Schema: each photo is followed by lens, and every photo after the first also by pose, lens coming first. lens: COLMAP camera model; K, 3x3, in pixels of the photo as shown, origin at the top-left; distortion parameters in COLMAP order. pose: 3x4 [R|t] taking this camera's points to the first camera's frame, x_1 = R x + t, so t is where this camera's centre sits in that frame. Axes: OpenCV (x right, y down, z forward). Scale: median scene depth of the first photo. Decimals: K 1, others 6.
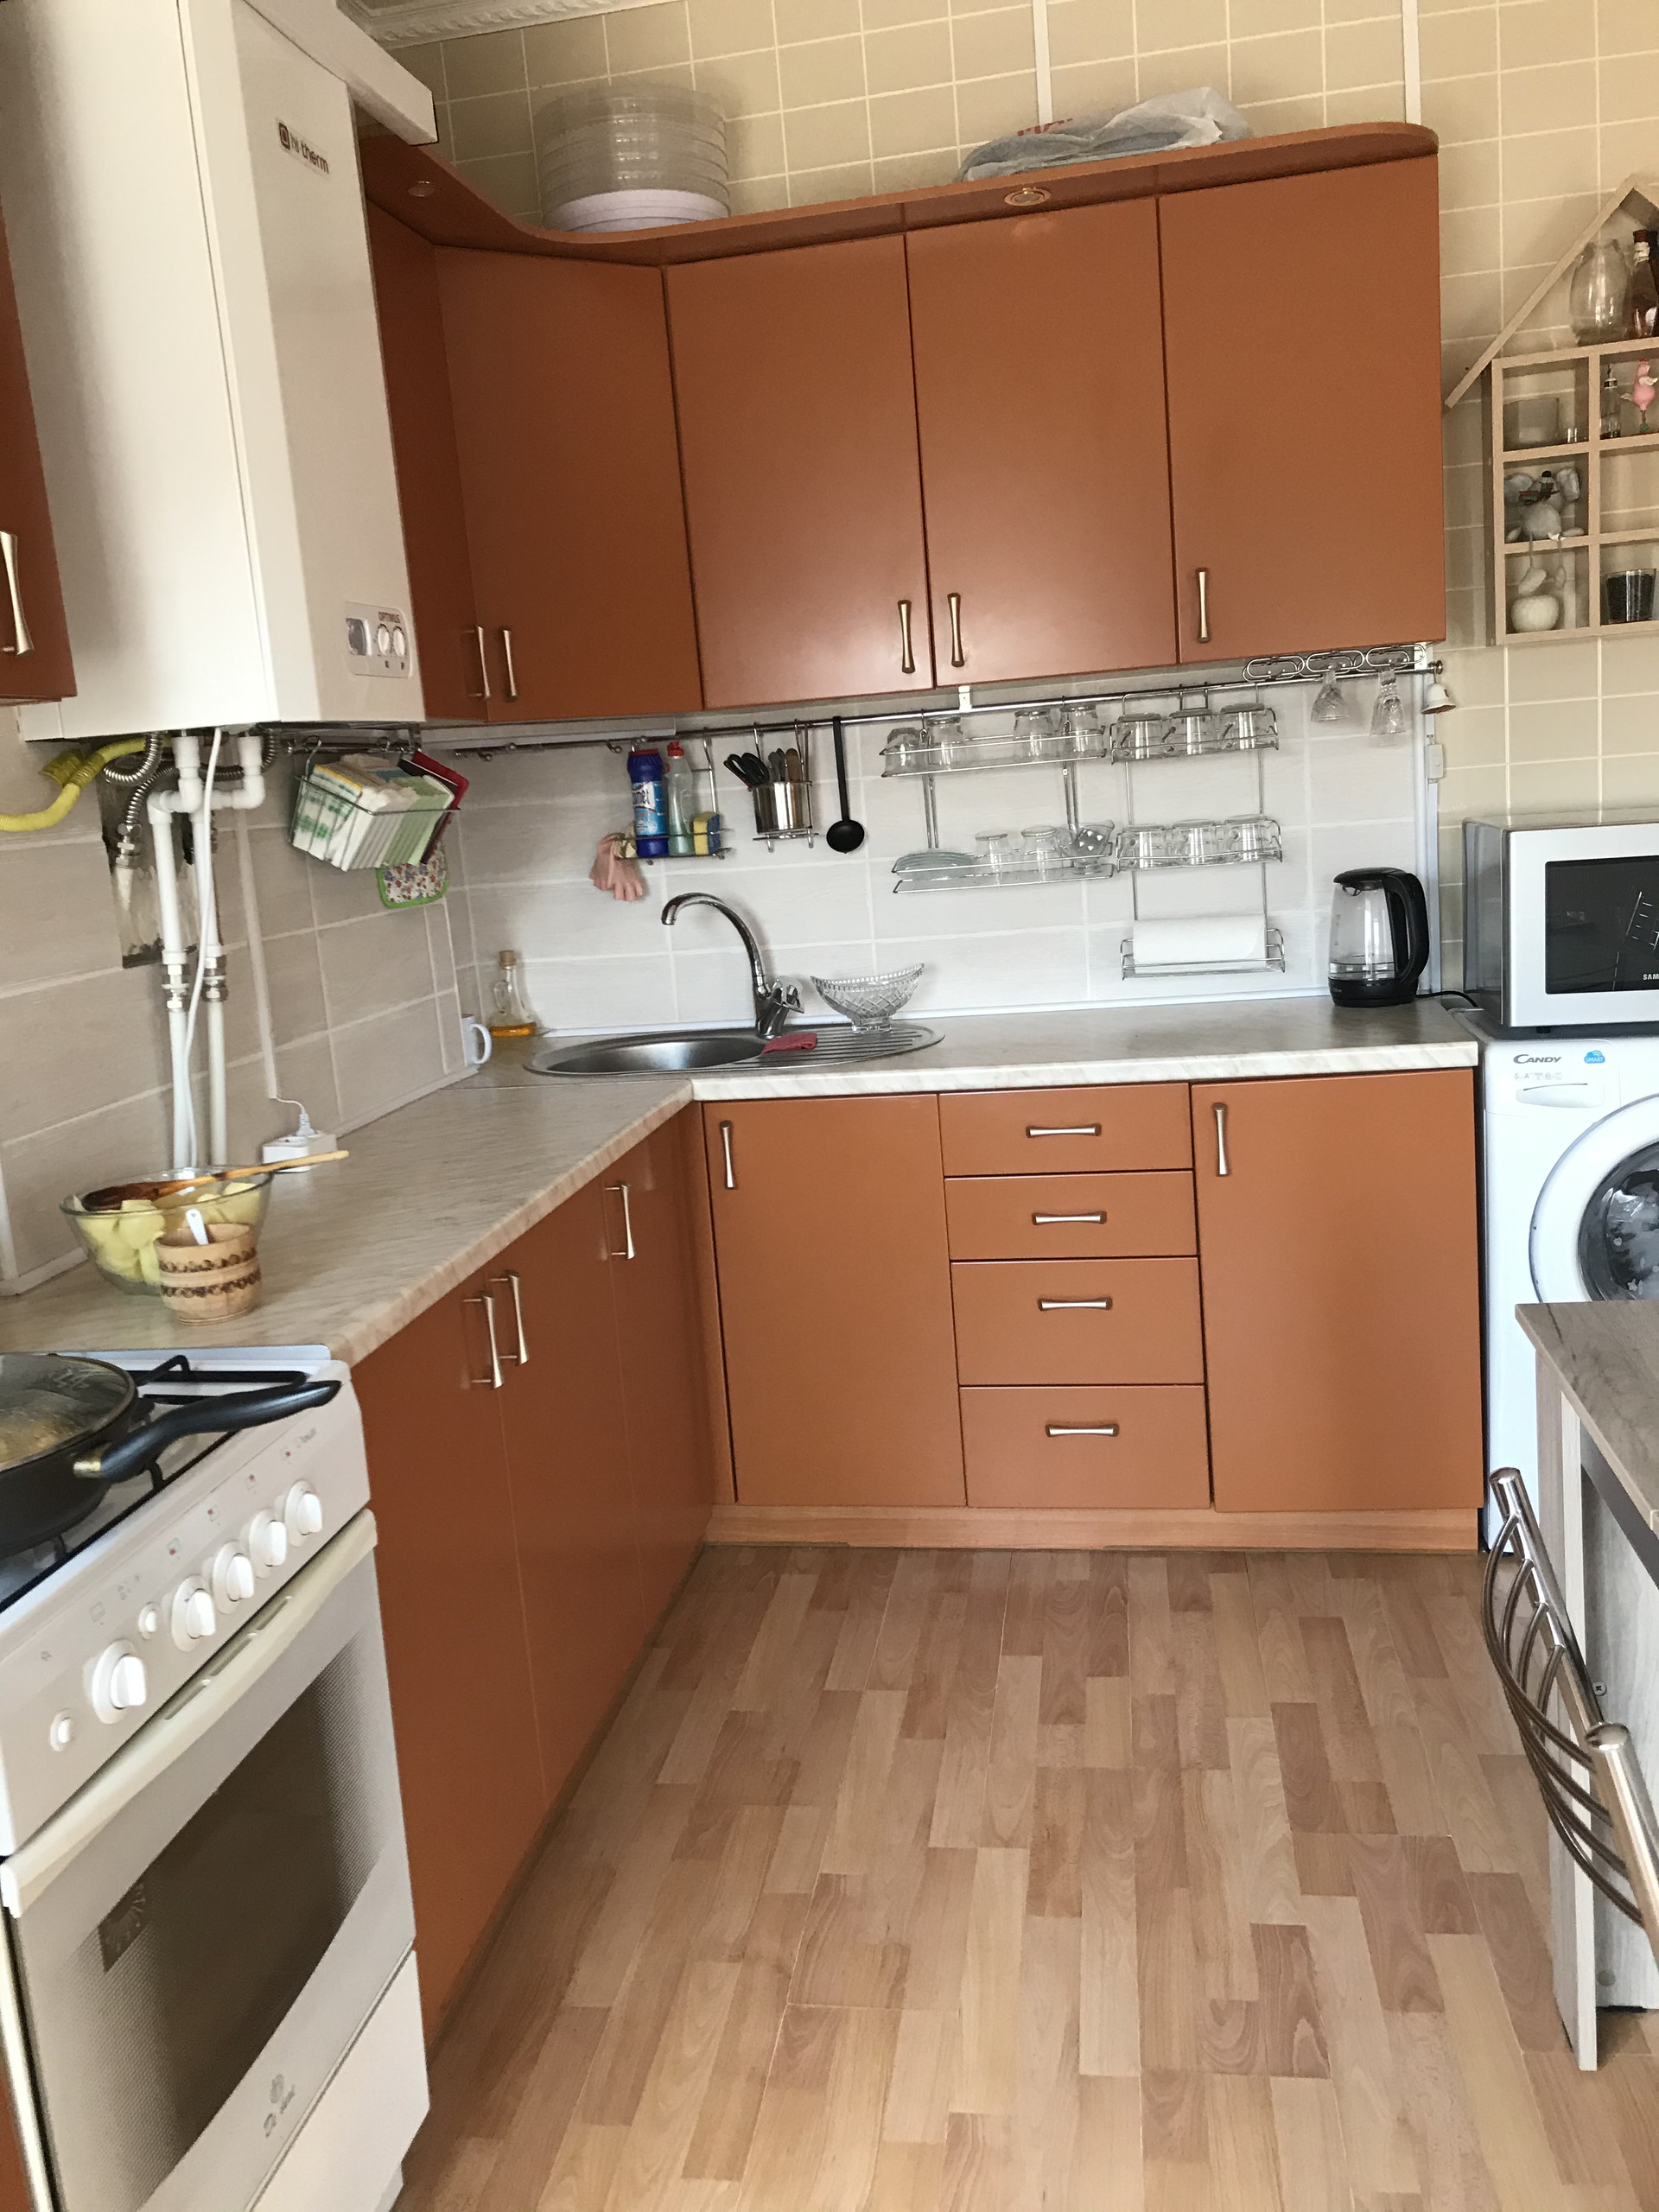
lens RADIAL K [[1806.5, 0, 829.5], [0, 1806.5, 1106.0], [0, 0, 1]] dist [0.046430, -0.067697]
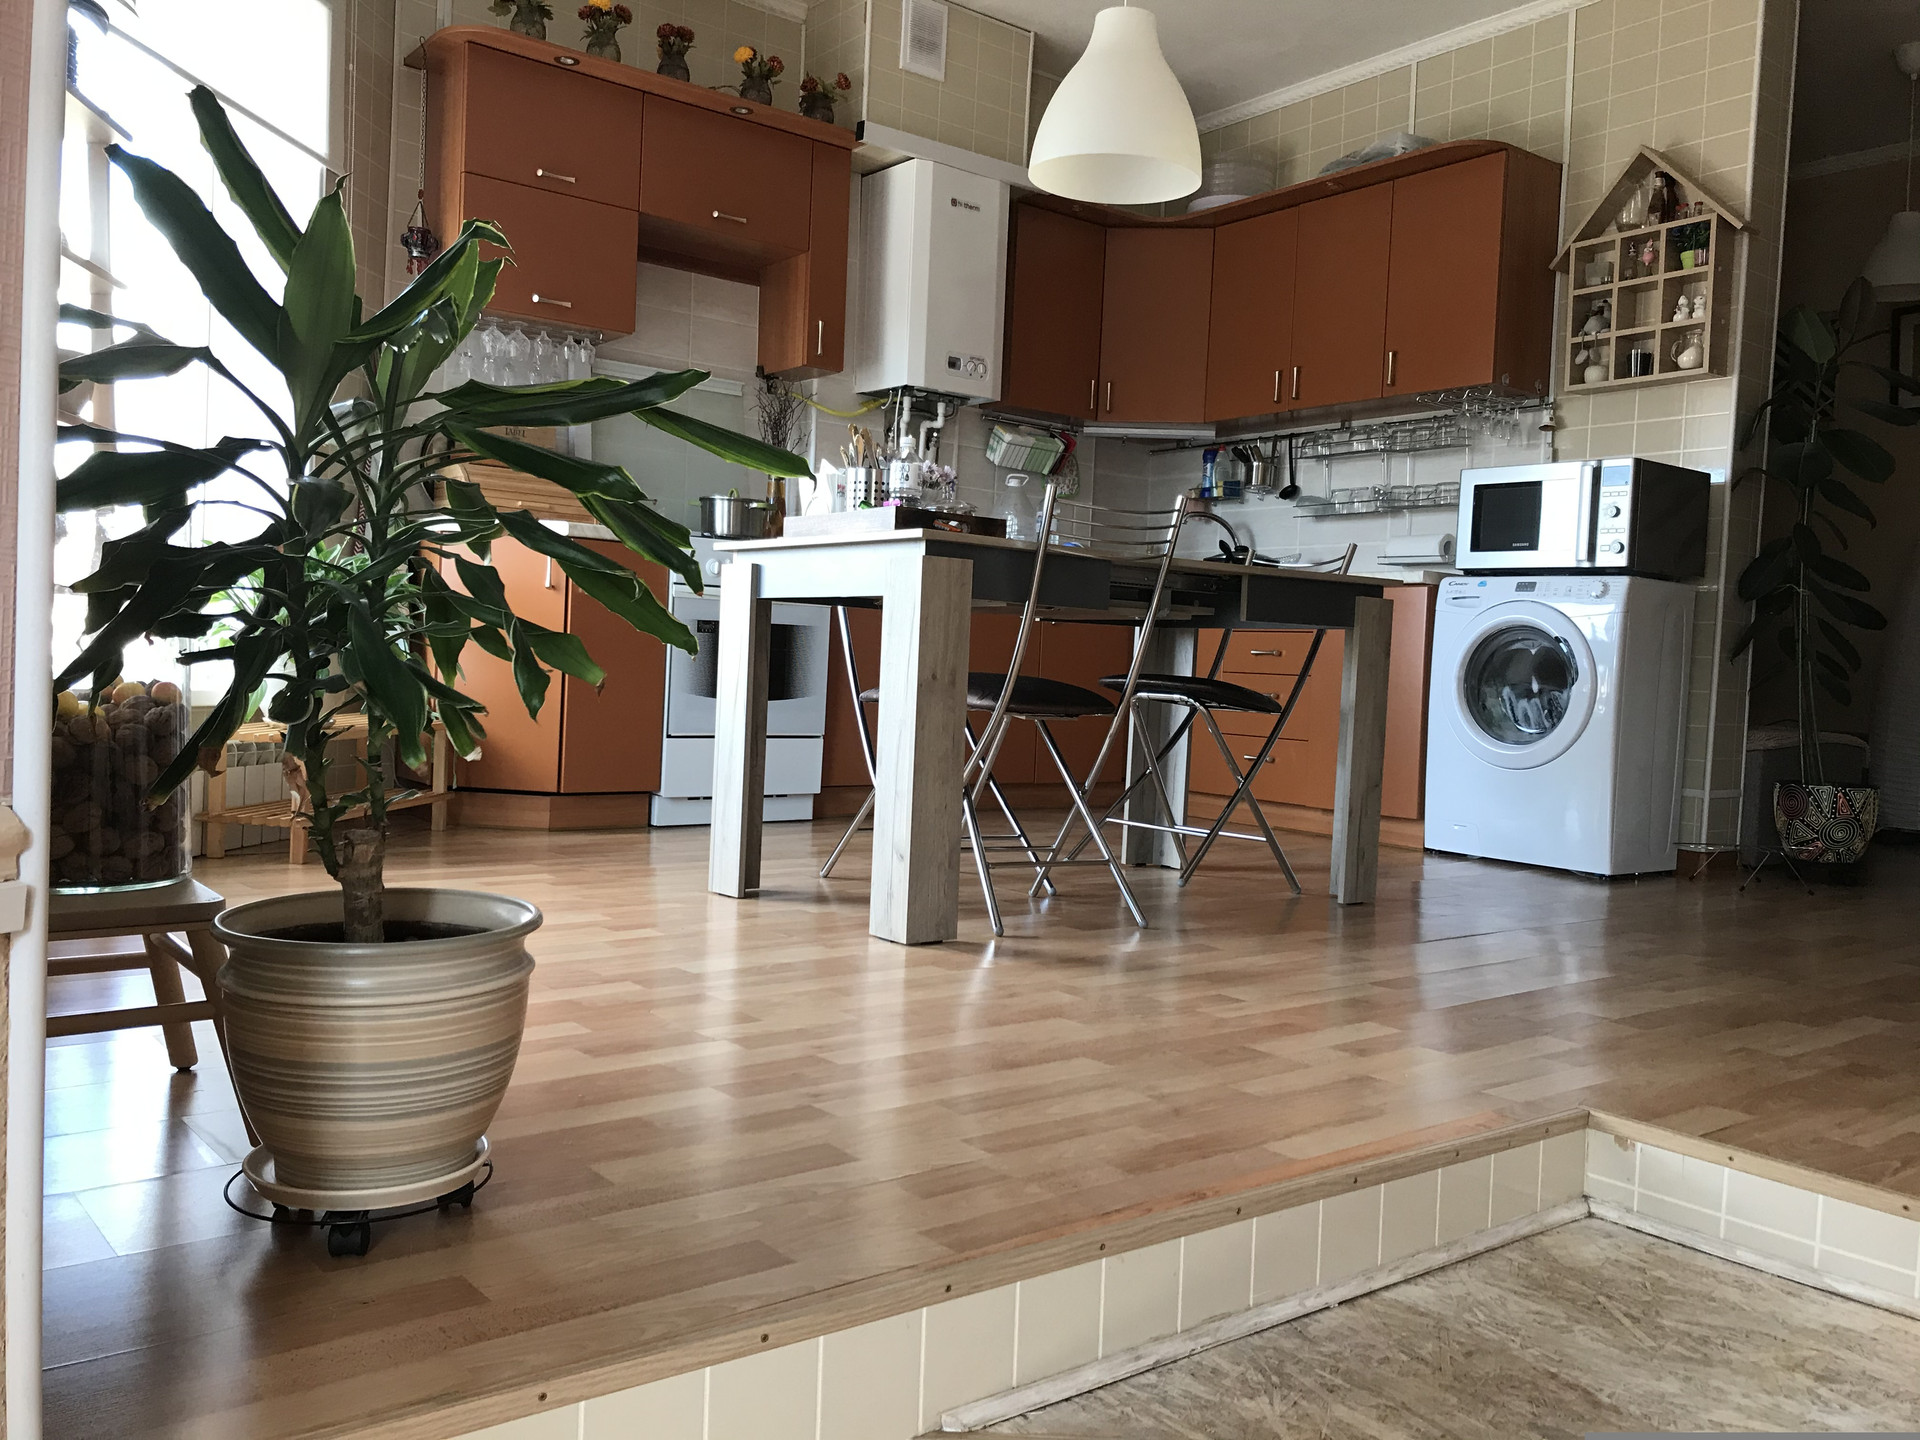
lens RADIAL K [[1568.0, 0, 960.0], [0, 1568.0, 720.0], [0, 0, 1]] dist [0.046430, -0.067697]
pose [[0.746275, 0.135785, -0.651641, 0.914498], [-0.218779, 0.974619, -0.047466, 0.260049], [0.628657, 0.177989, 0.757041, -0.498974]]
